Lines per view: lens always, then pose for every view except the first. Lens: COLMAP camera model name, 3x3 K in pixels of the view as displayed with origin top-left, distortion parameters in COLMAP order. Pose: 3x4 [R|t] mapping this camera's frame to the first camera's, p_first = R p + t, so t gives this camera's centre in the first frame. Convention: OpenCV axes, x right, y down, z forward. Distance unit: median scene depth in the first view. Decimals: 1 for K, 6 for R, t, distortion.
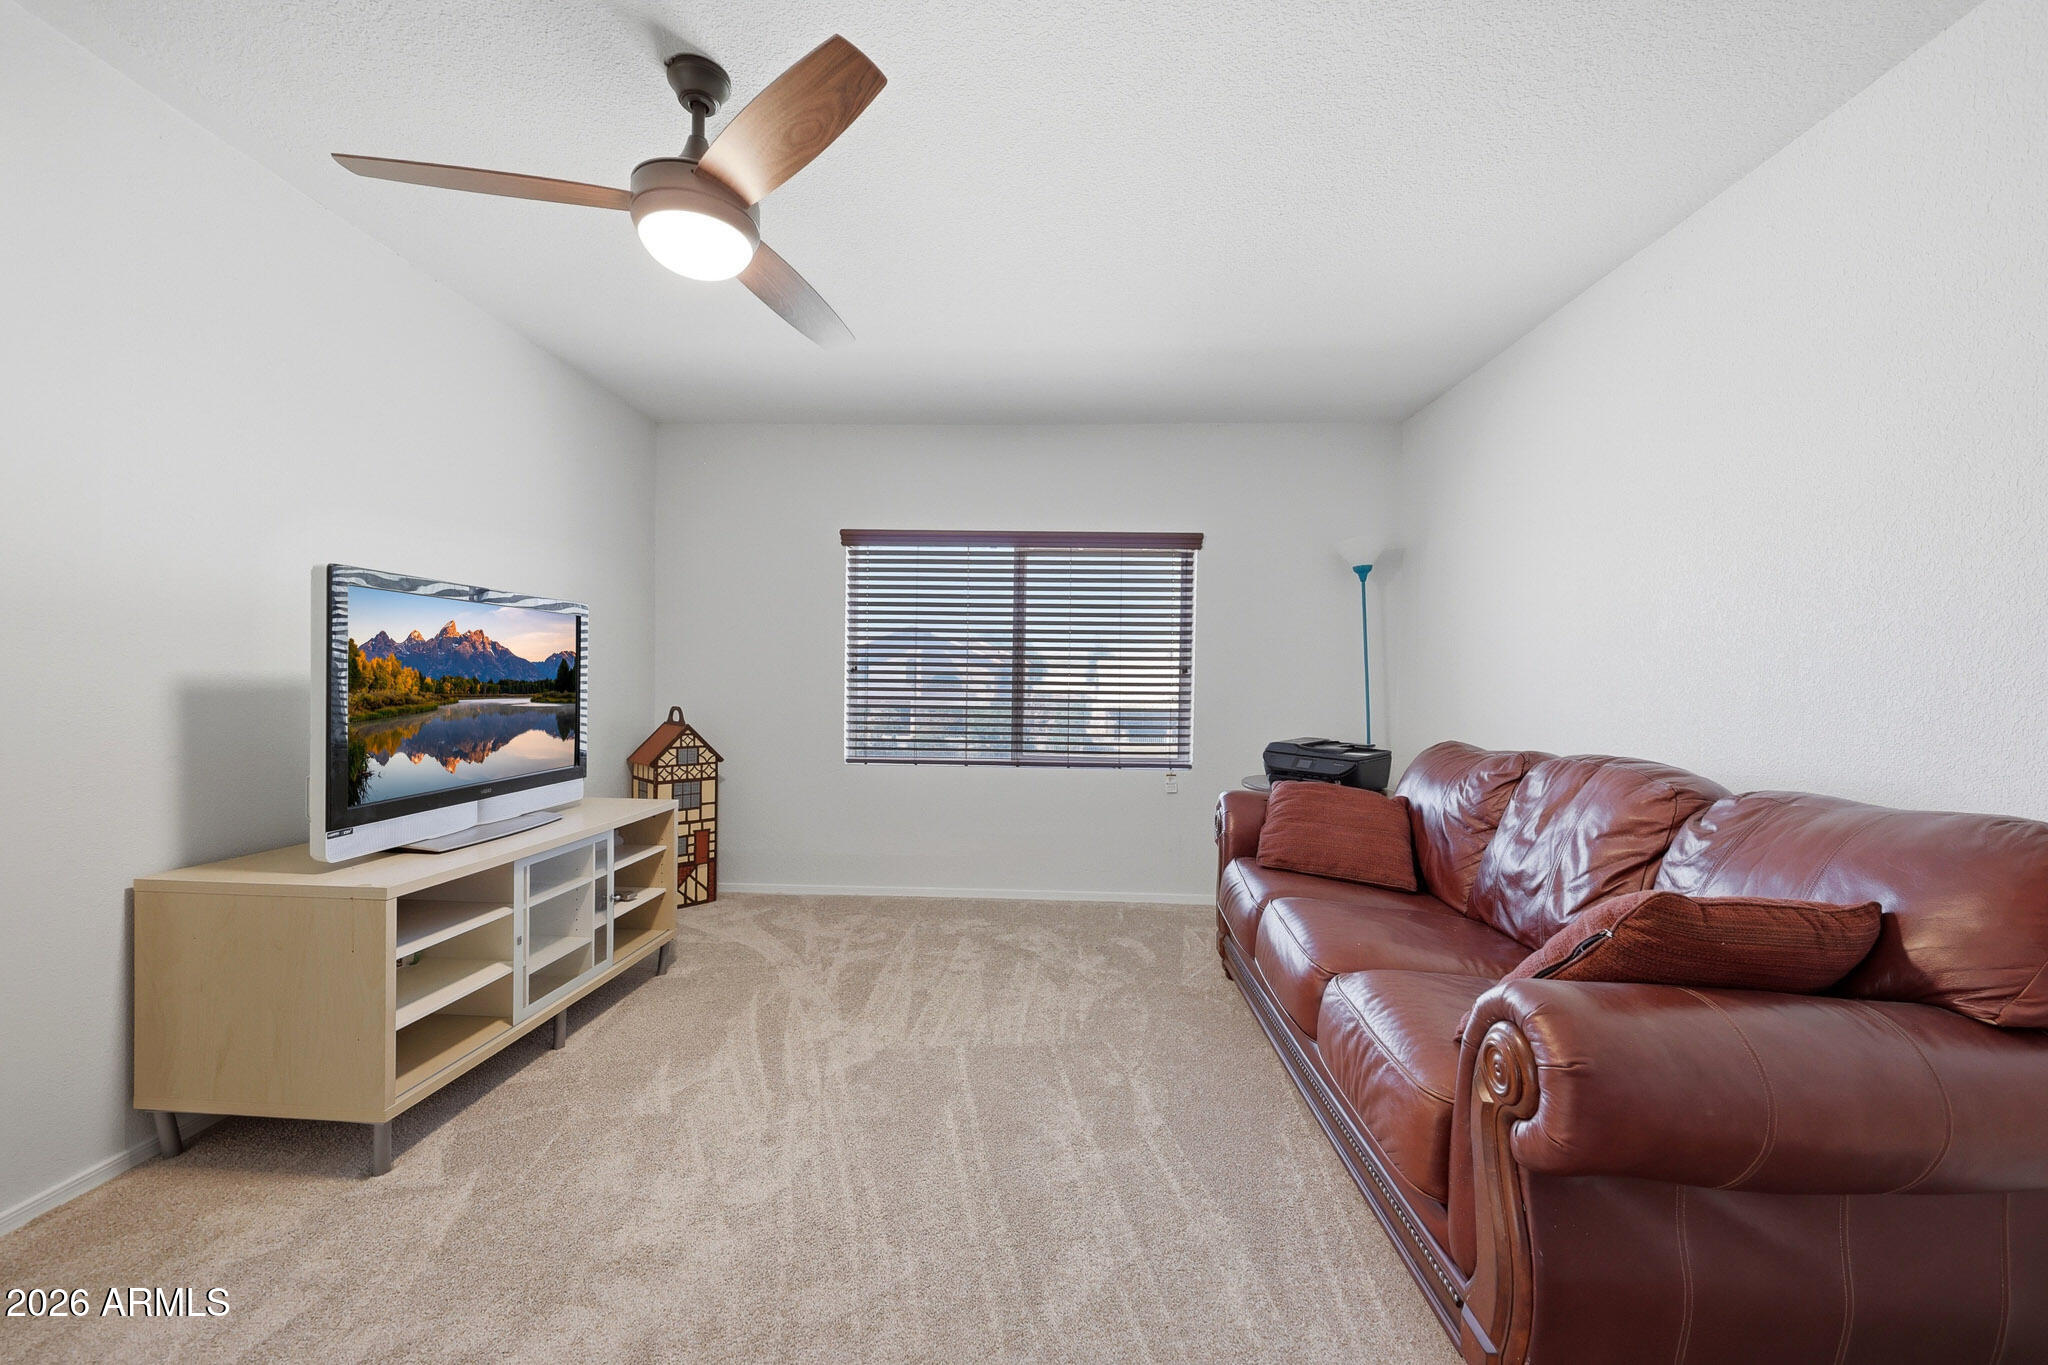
lens RADIAL K [[906.7, 0, 1036.4], [0, 906.7, 687.2], [0, 0, 1]] dist [0.001076, 0.000199]
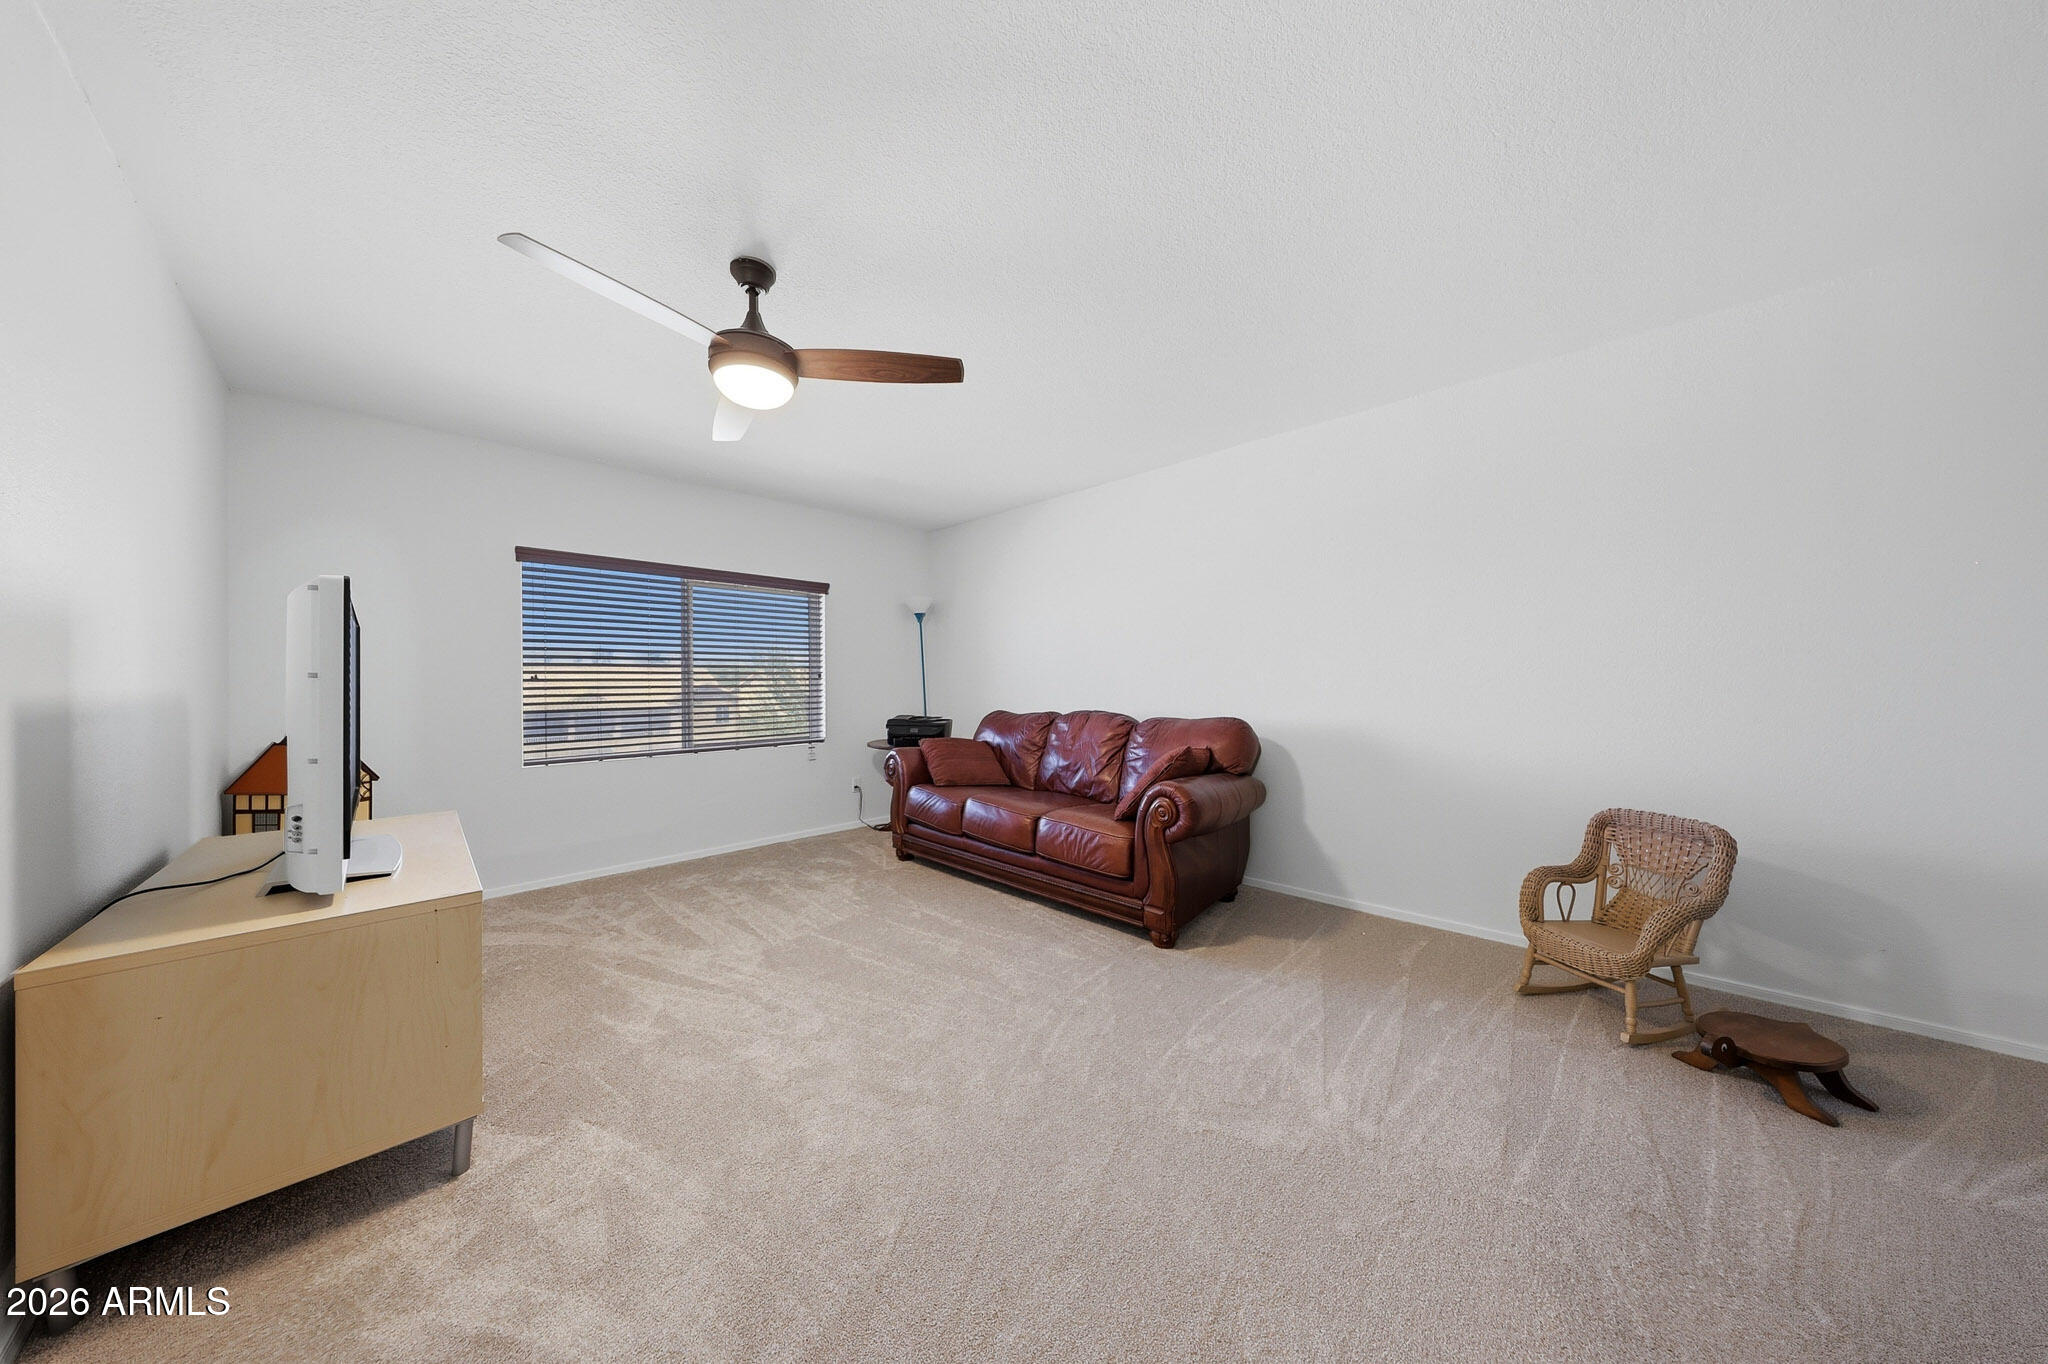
lens RADIAL K [[906.7, 0, 1036.4], [0, 906.7, 686.7], [0, 0, 1]] dist [0.001076, 0.000199]
pose [[0.531962, -0.022265, 0.846475, -0.979121], [0.024294, 0.999644, 0.011026, -0.008900], [-0.846419, 0.014699, 0.532314, -0.087495]]
